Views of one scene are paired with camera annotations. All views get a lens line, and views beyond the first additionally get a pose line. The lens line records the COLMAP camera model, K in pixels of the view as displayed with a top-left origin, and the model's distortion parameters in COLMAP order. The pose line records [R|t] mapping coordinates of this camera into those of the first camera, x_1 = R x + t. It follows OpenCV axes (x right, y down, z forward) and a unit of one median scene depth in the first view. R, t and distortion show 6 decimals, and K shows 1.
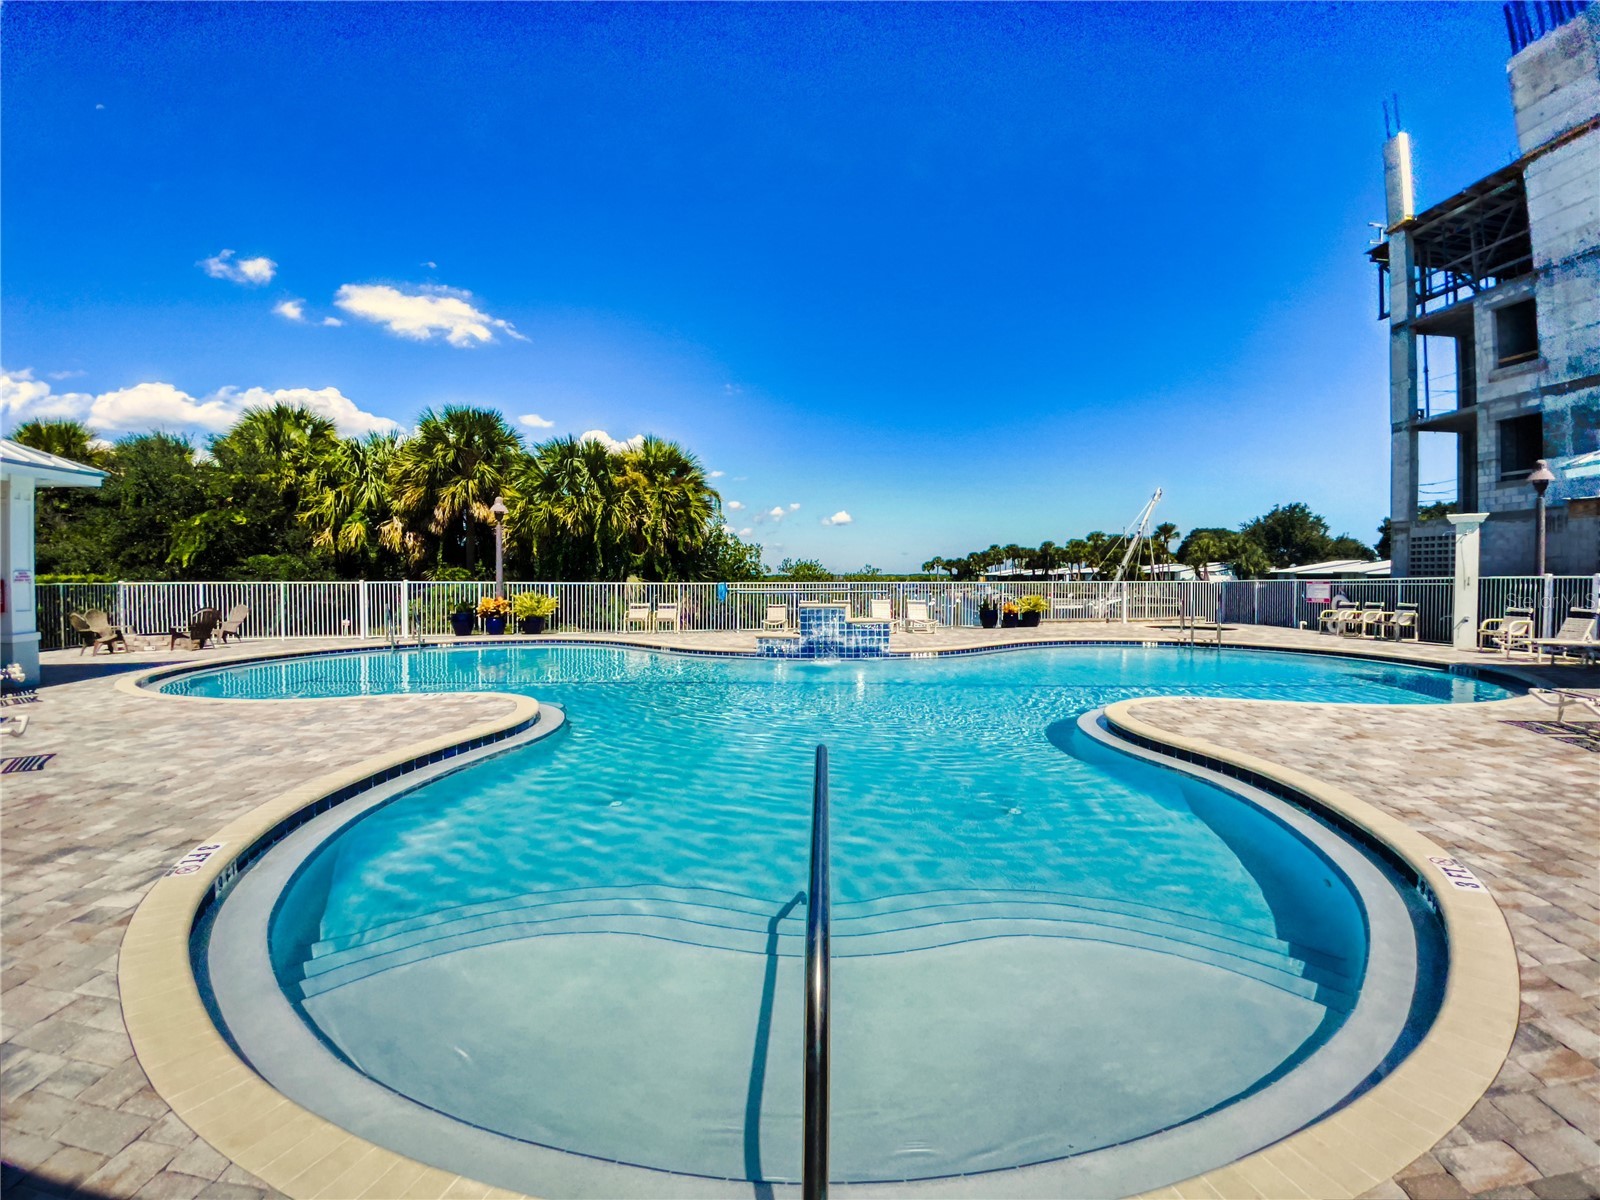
lens RADIAL K [[641.5, 0, 846.2], [0, 641.5, 586.7], [0, 0, 1]] dist [-0.001064, -0.024242]
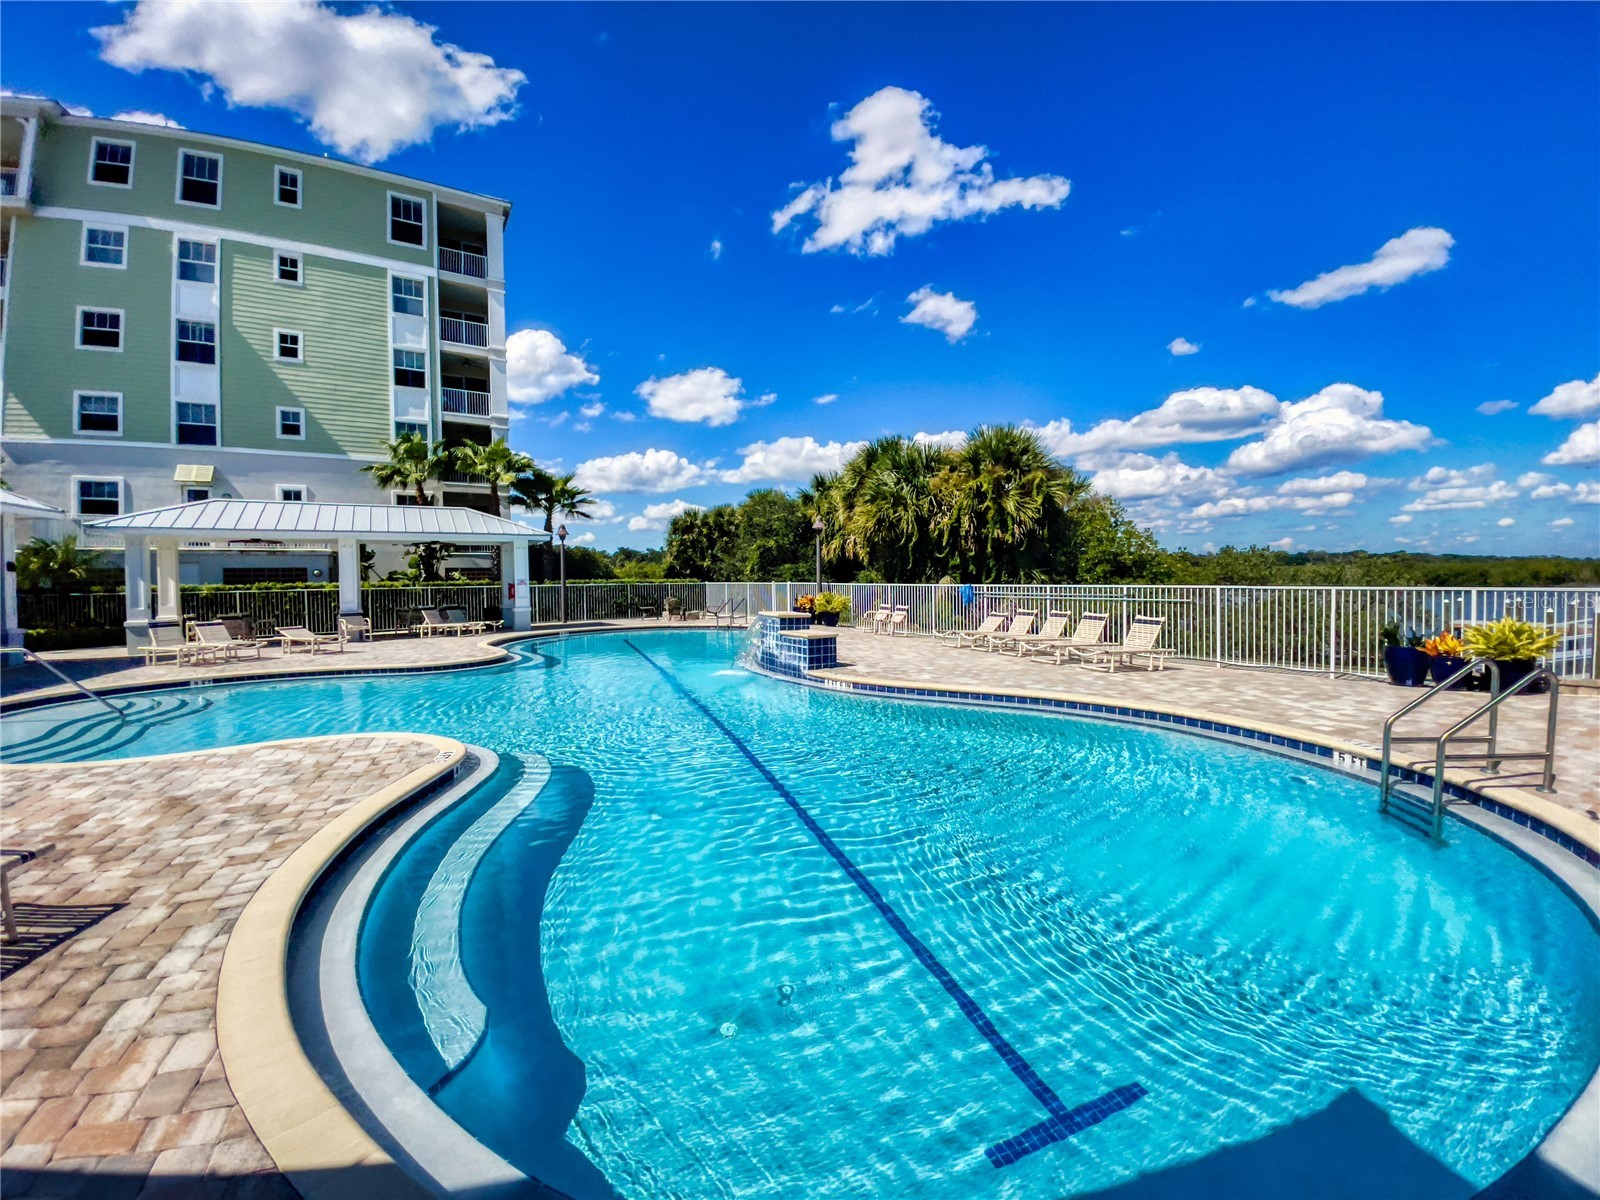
lens RADIAL K [[642.5, 0, 801.5], [0, 642.5, 598.0], [0, 0, 1]] dist [0.014666, -0.023974]
pose [[0.370086, 0.025340, -0.928652, 0.507065], [-0.000492, 0.999633, 0.027081, -0.010385], [0.928997, -0.009565, 0.369963, 0.431173]]
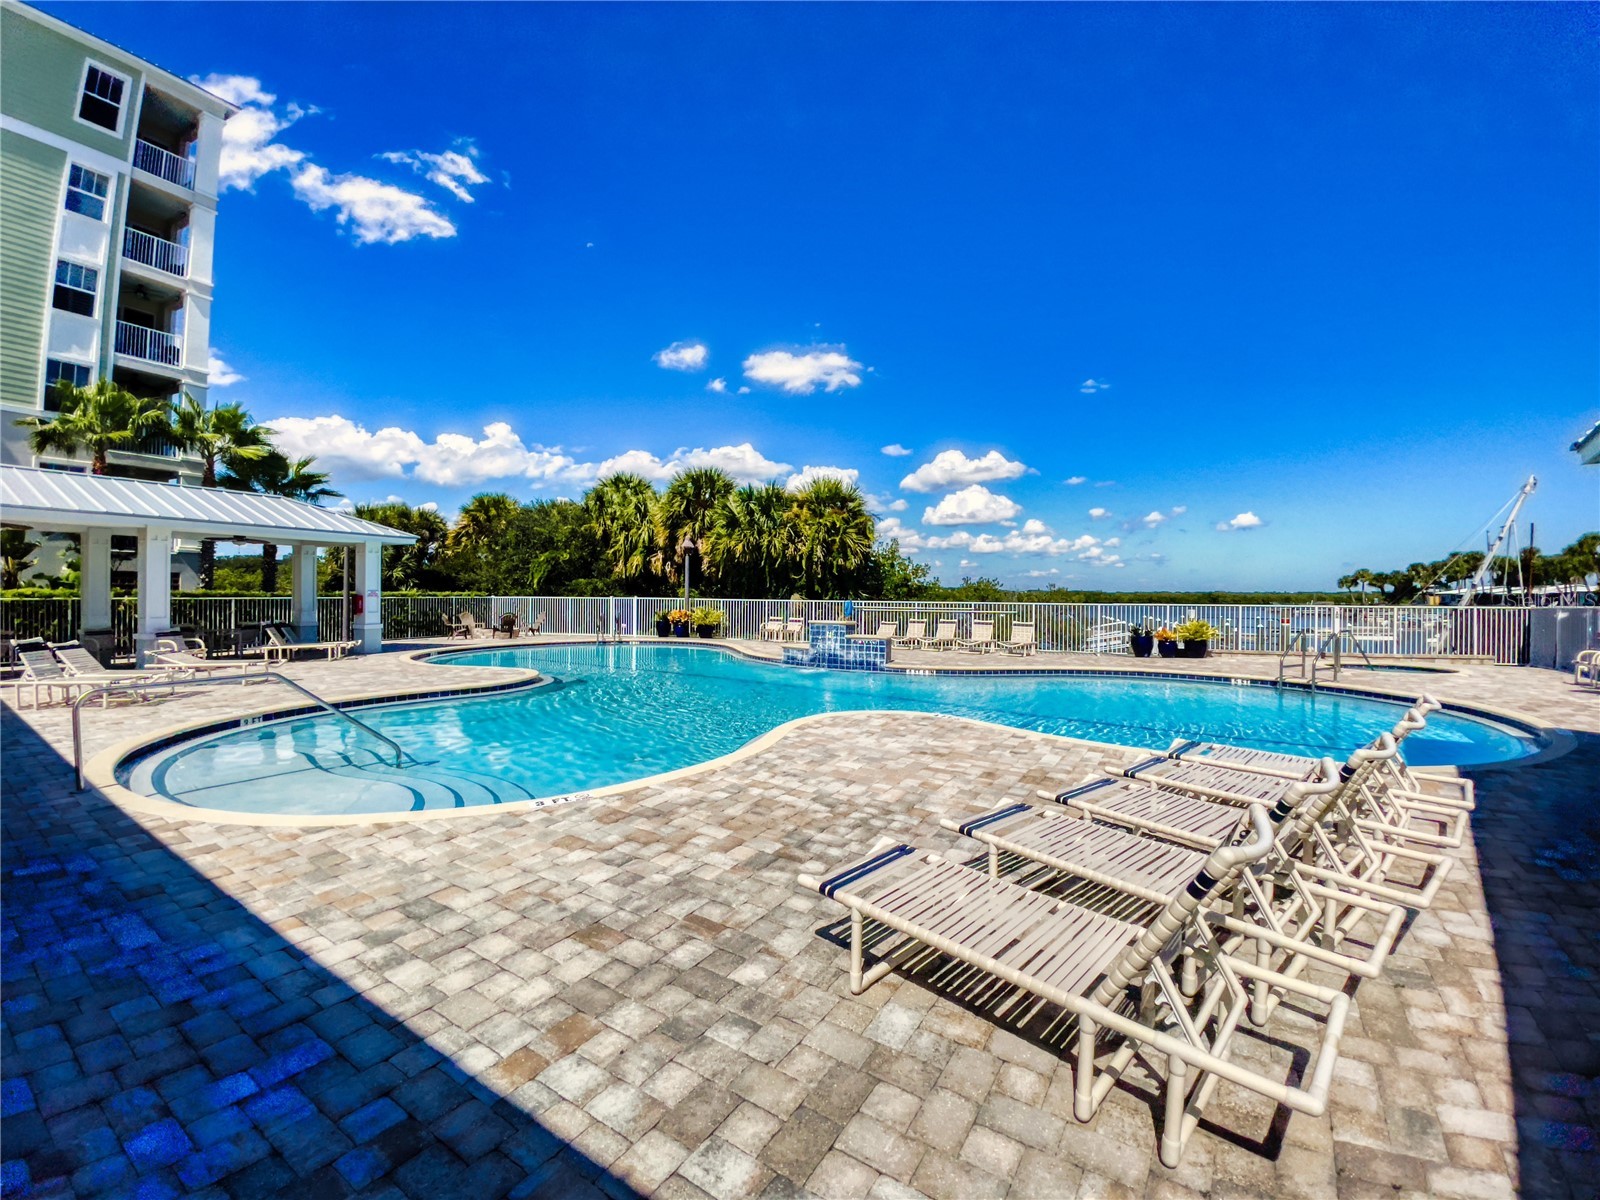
lens RADIAL K [[642.5, 0, 801.5], [0, 642.5, 598.0], [0, 0, 1]] dist [0.014666, -0.023974]
pose [[0.831648, 0.008516, -0.555237, 0.343062], [-0.013347, 0.999900, -0.004656, -0.004826], [0.555142, 0.011282, 0.831679, 0.011339]]
